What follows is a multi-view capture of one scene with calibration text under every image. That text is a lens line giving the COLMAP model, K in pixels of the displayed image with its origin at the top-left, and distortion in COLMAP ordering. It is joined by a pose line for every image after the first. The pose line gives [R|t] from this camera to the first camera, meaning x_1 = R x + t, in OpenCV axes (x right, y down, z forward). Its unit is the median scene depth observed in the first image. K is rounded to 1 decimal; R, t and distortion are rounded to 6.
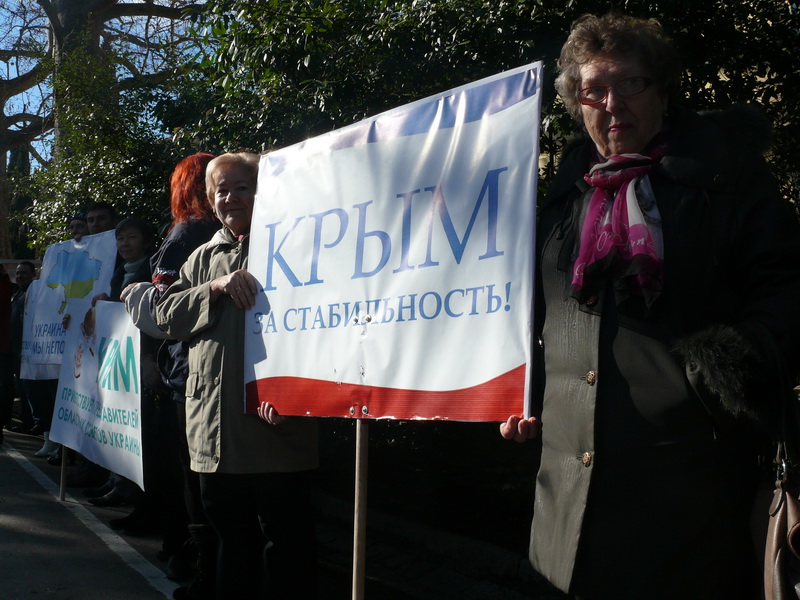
lens RADIAL K [[825.3, 0, 400.2], [0, 825.3, 300.9], [0, 0, 1]] dist [0.022261, 0.000000]
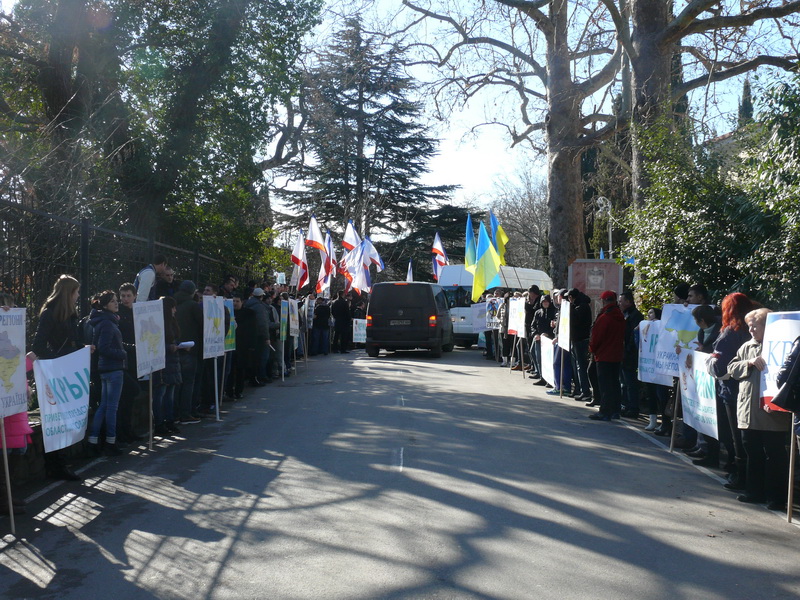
lens RADIAL K [[1070.0, 0, 400.1], [0, 1070.0, 300.4], [0, 0, 1]] dist [-0.028888, 0.000000]
pose [[0.838224, 0.028783, -0.544566, 0.691187], [-0.013706, 0.999403, 0.031727, -0.302493], [0.545154, -0.019131, 0.838117, -2.474681]]
